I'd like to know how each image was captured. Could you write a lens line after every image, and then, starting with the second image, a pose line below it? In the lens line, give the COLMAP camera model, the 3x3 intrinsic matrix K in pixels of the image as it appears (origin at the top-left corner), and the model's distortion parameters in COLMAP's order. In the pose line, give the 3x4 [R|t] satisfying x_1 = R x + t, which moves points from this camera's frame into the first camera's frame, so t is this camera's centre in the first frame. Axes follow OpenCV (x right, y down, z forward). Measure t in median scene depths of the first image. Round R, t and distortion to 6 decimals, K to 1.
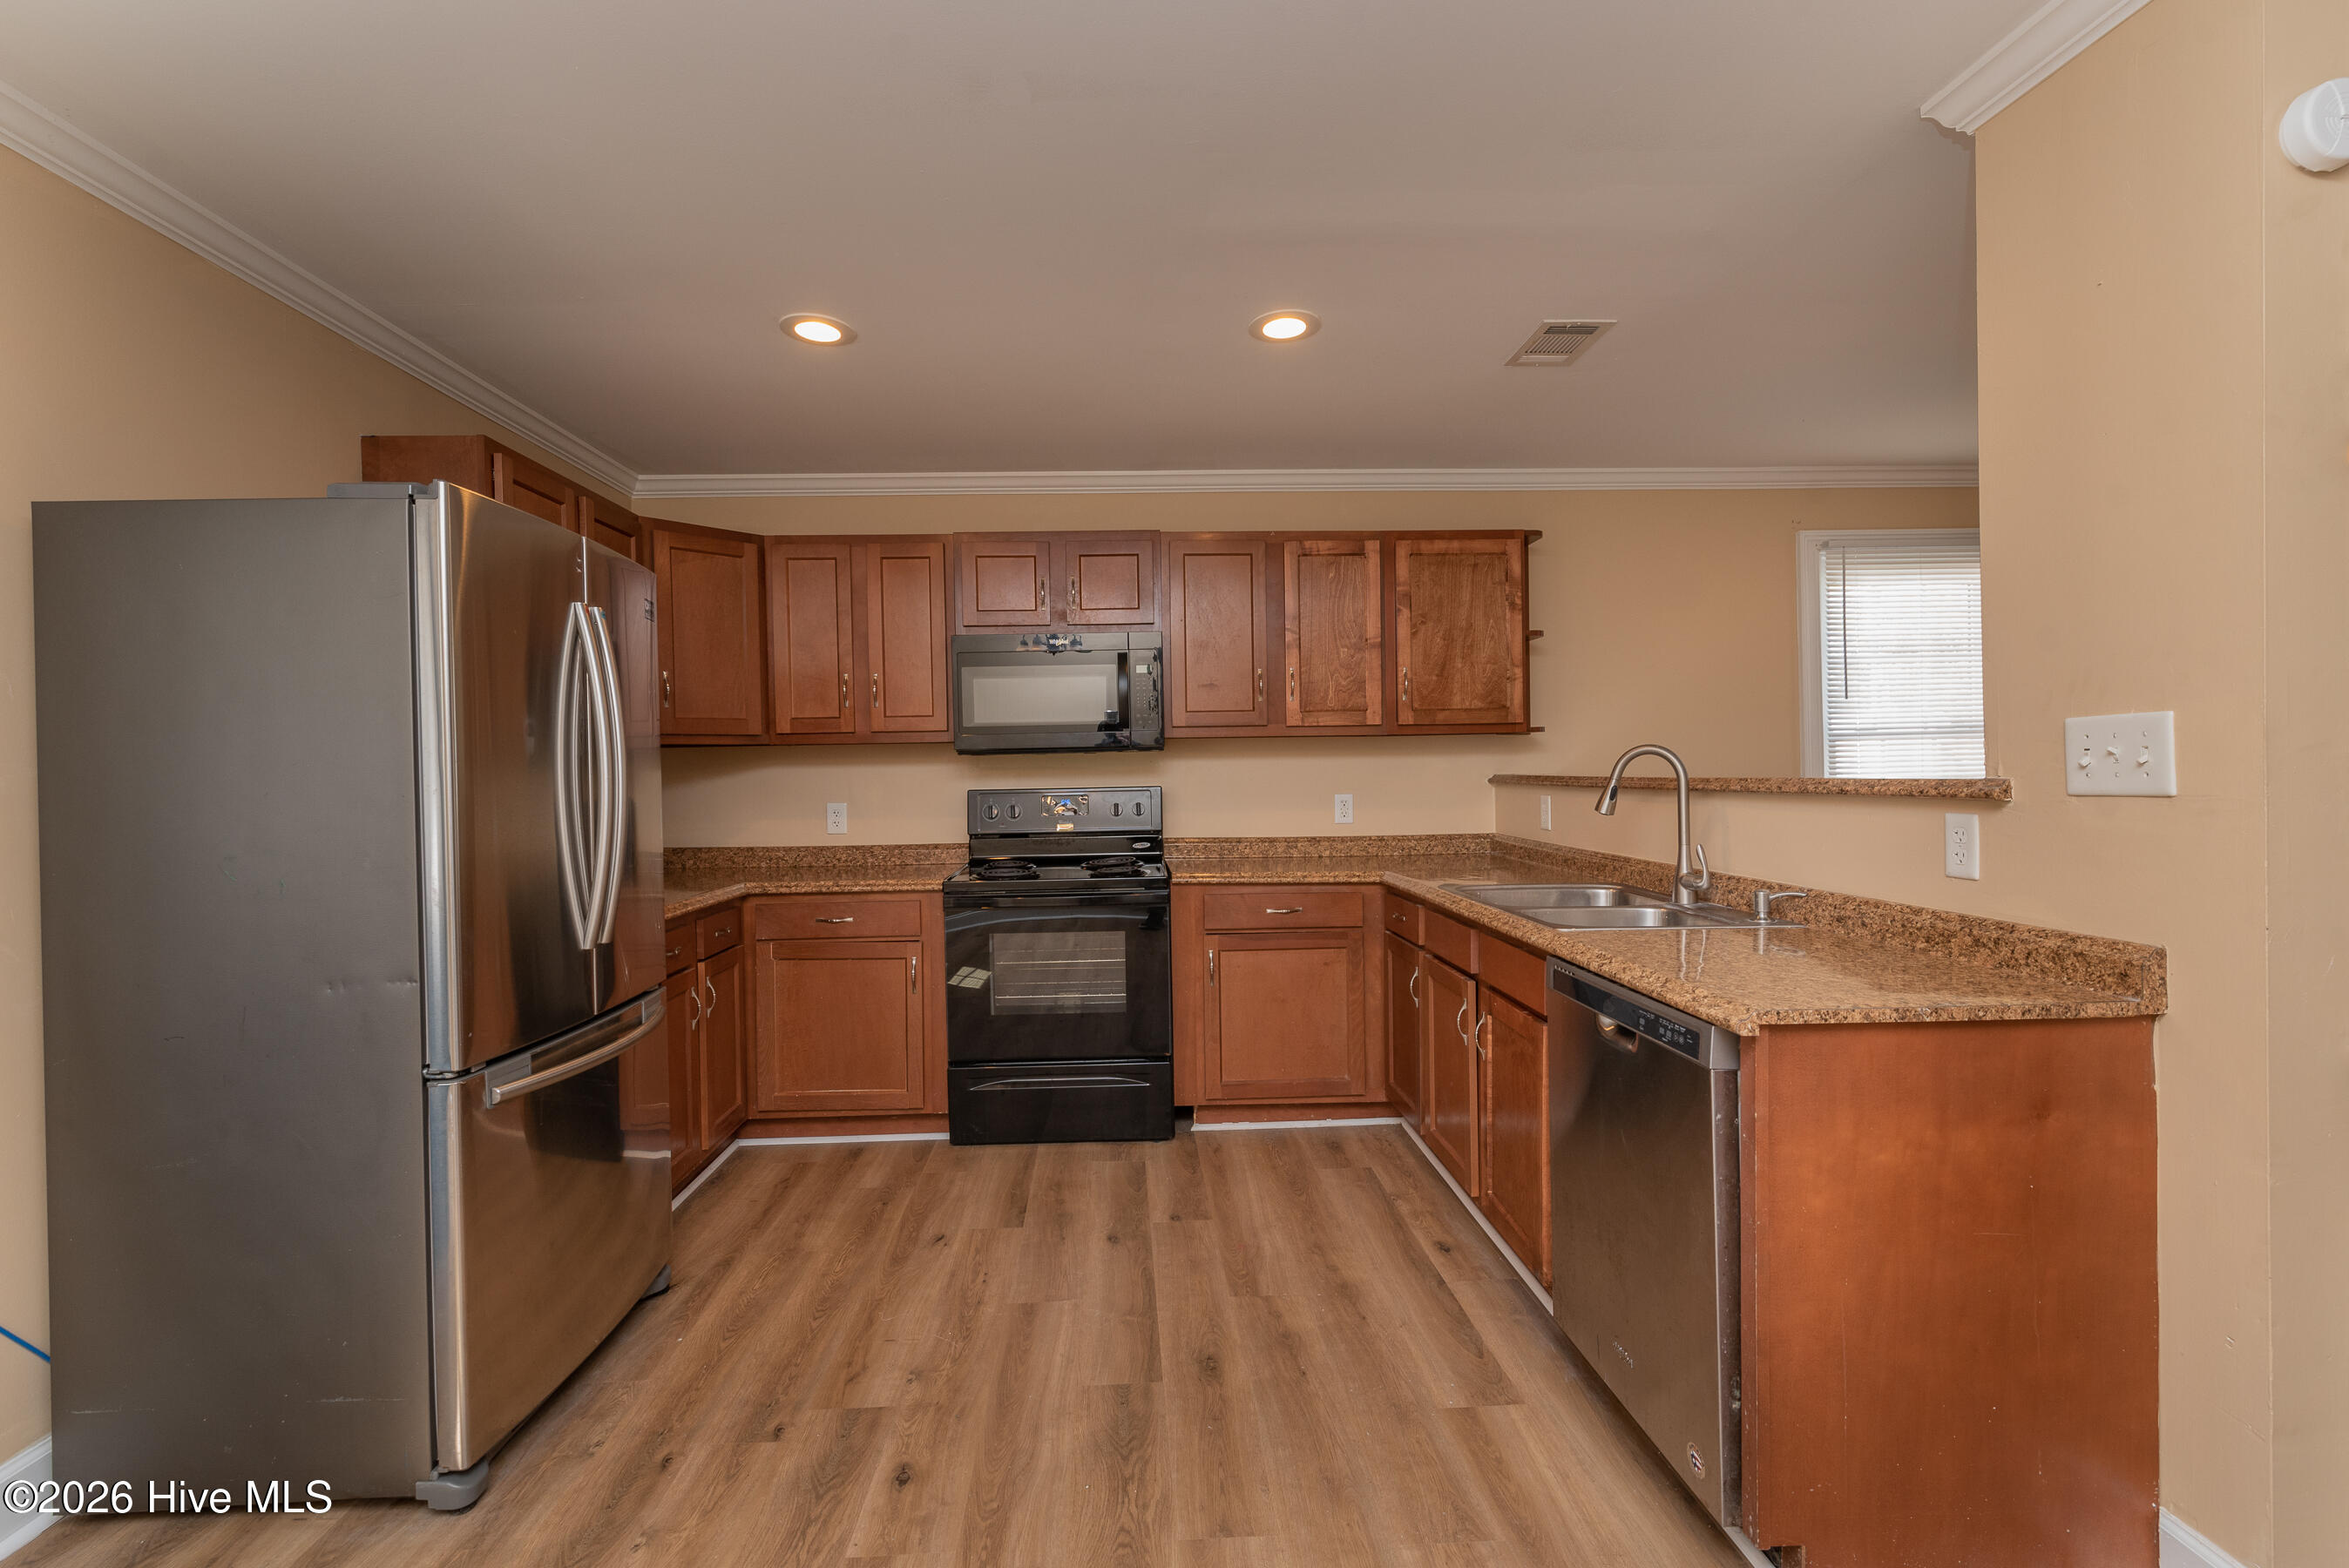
lens RADIAL K [[1021.8, 0, 1166.4], [0, 1021.8, 775.1], [0, 0, 1]] dist [0.002606, -0.000750]
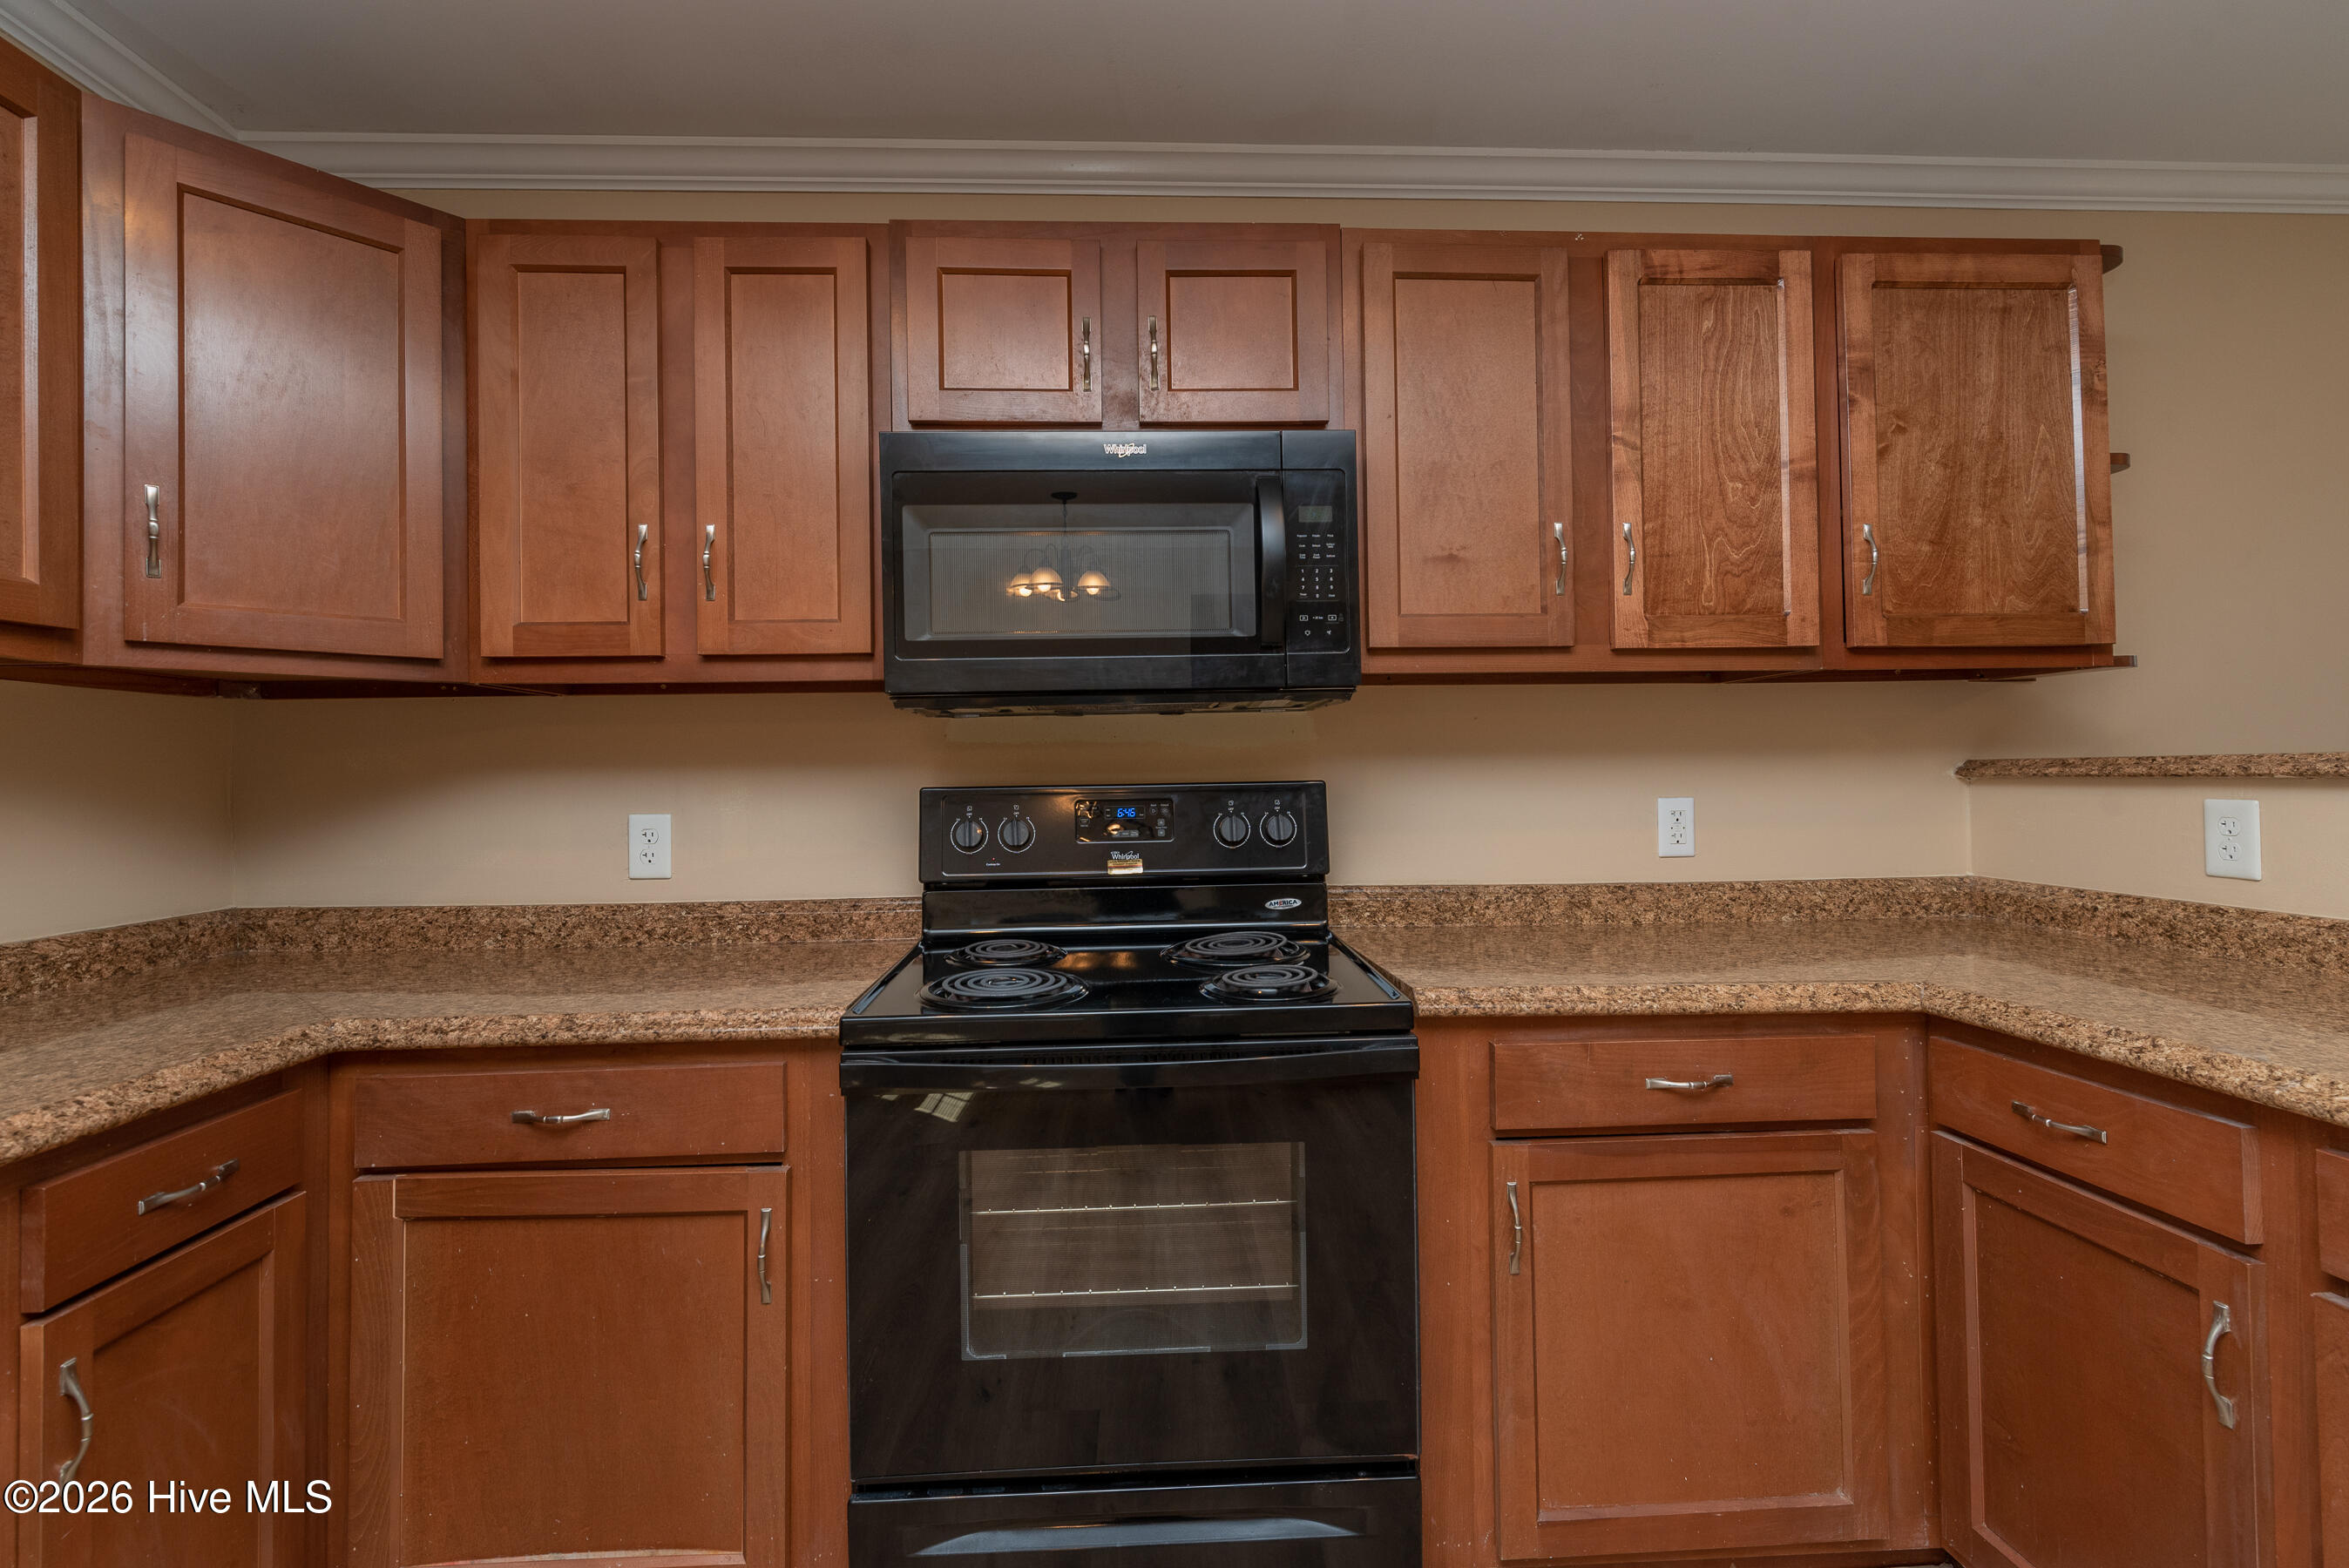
lens RADIAL K [[1021.8, 0, 1166.9], [0, 1021.8, 757.6], [0, 0, 1]] dist [0.002606, -0.000750]
pose [[0.999894, 0.002129, 0.014374, -0.090663], [-0.001726, 0.999606, -0.028001, 0.014302], [-0.014428, 0.027974, 0.999505, 0.547513]]
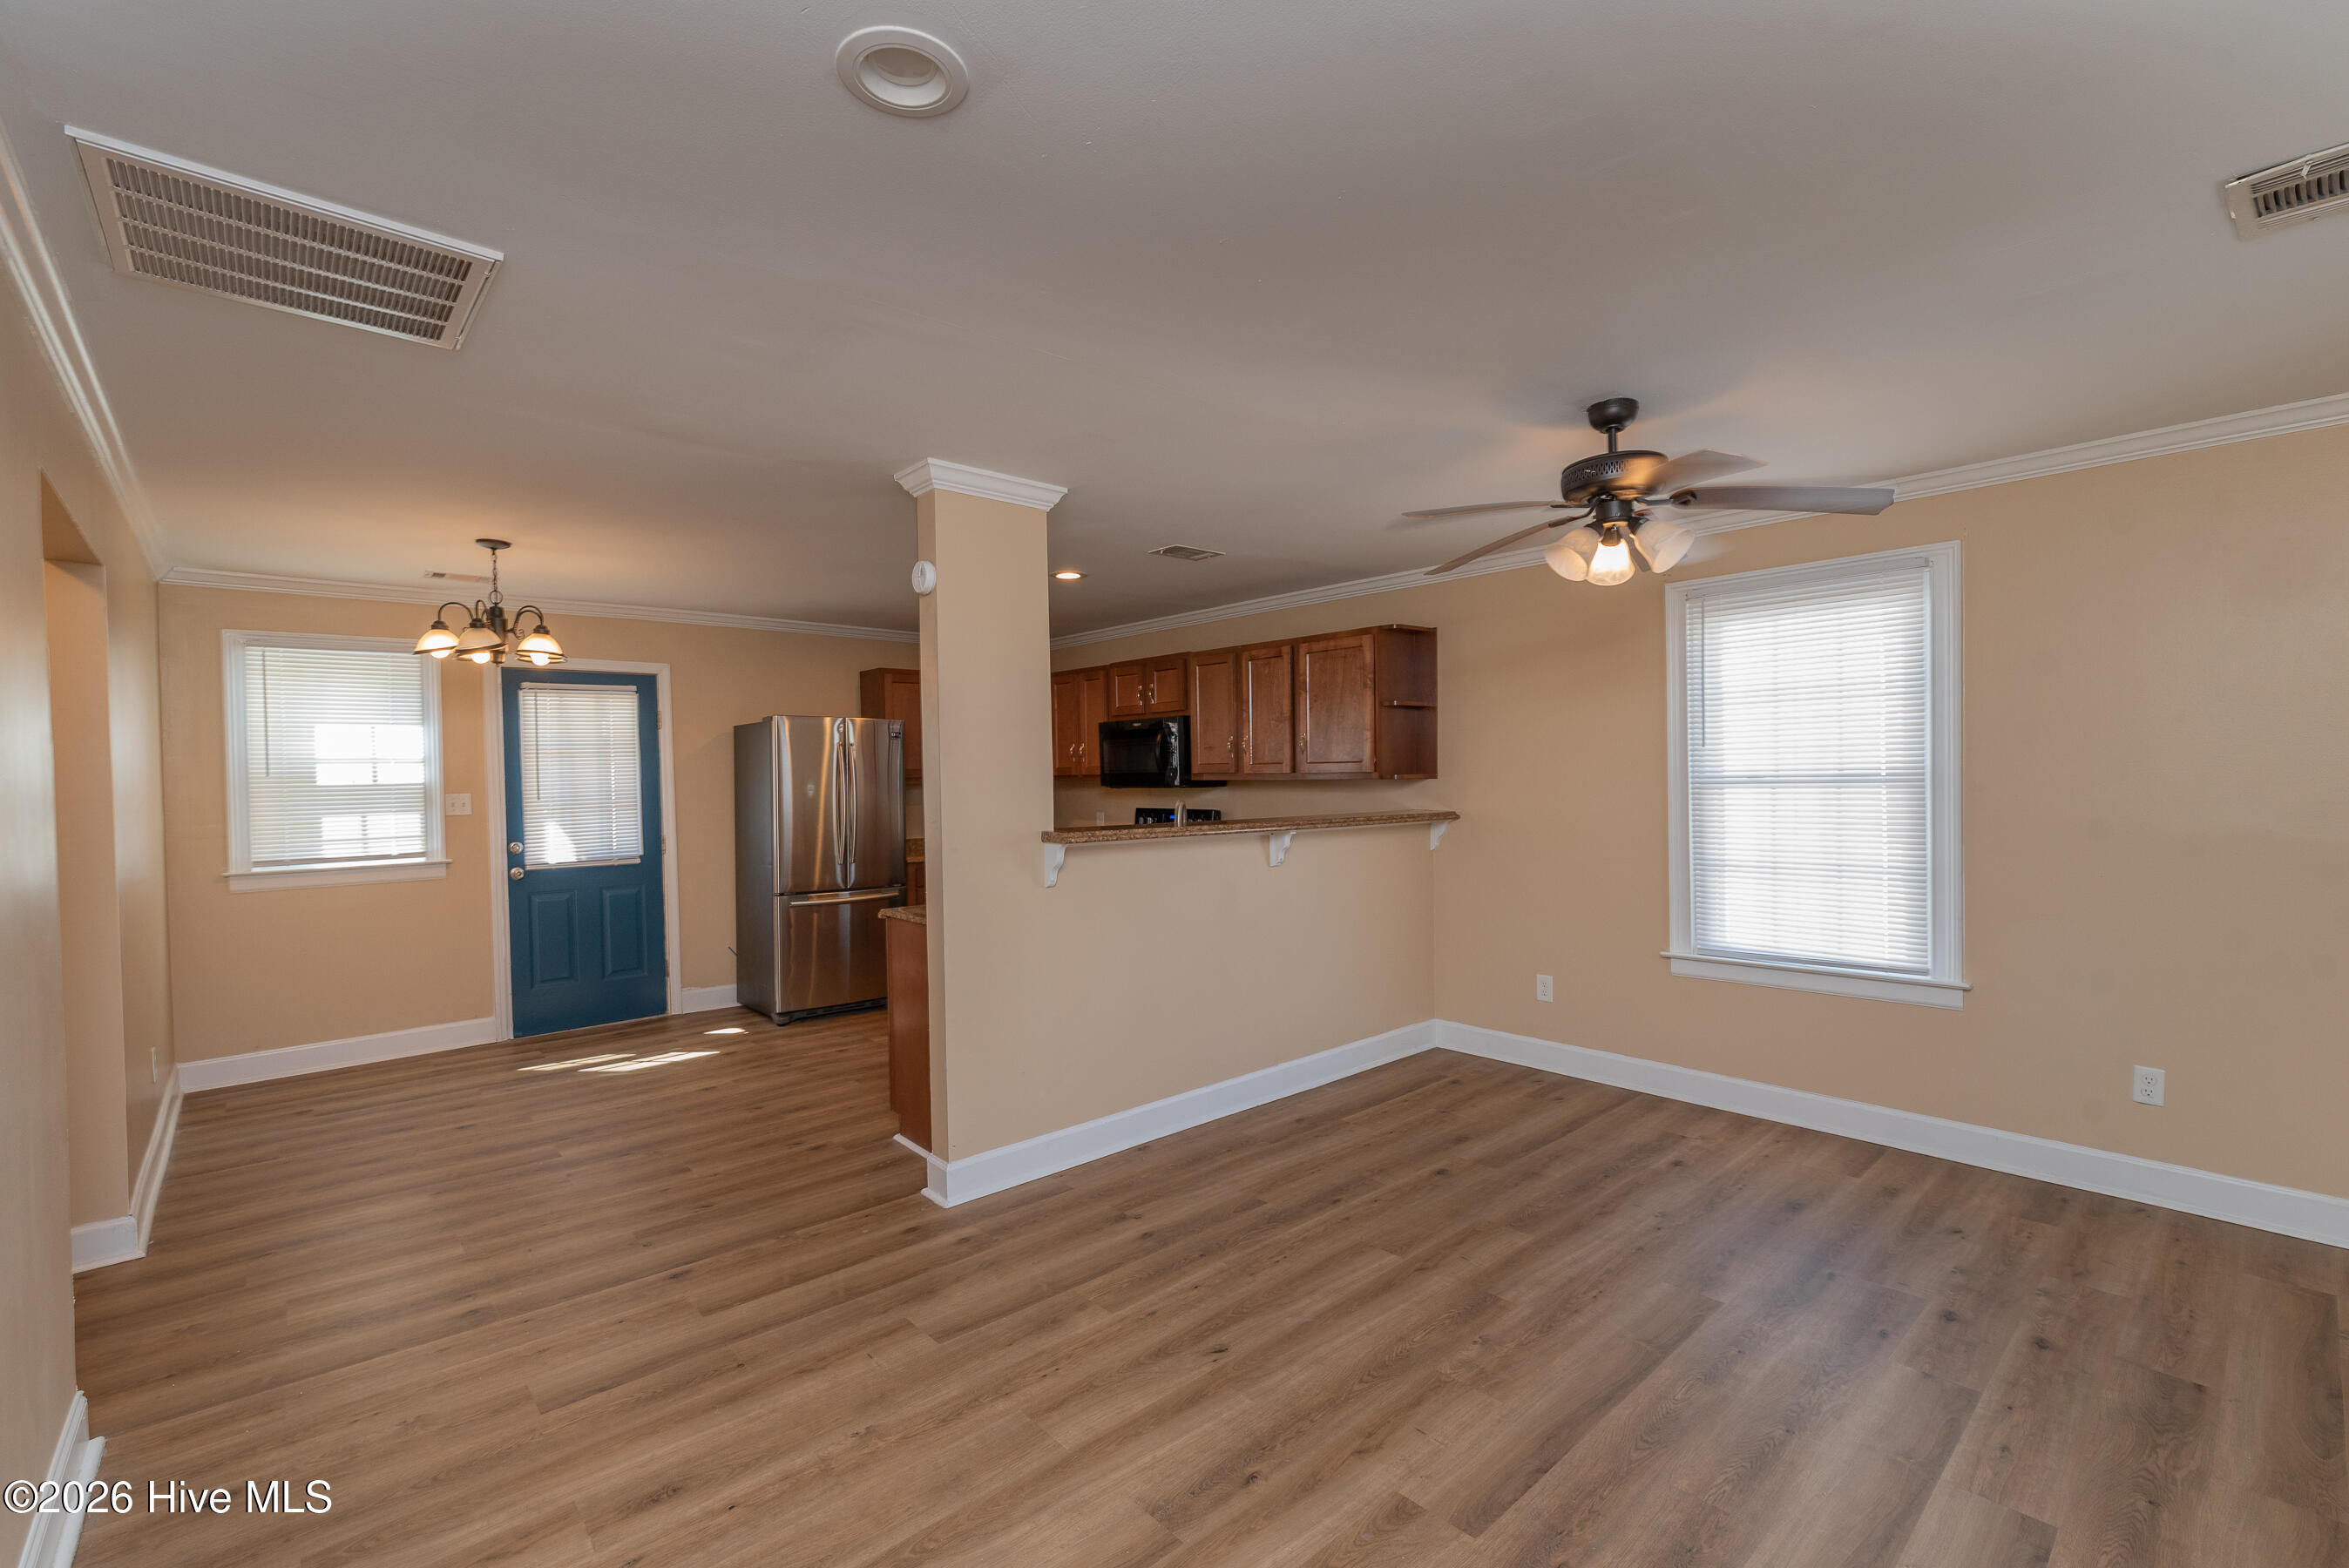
lens RADIAL K [[1021.8, 0, 1166.8], [0, 1021.8, 801.3], [0, 0, 1]] dist [0.002606, -0.000750]
pose [[0.632311, 0.030569, -0.774111, 1.226877], [-0.003412, 0.999321, 0.036675, -0.062315], [0.774707, -0.020549, 0.631986, -0.049924]]
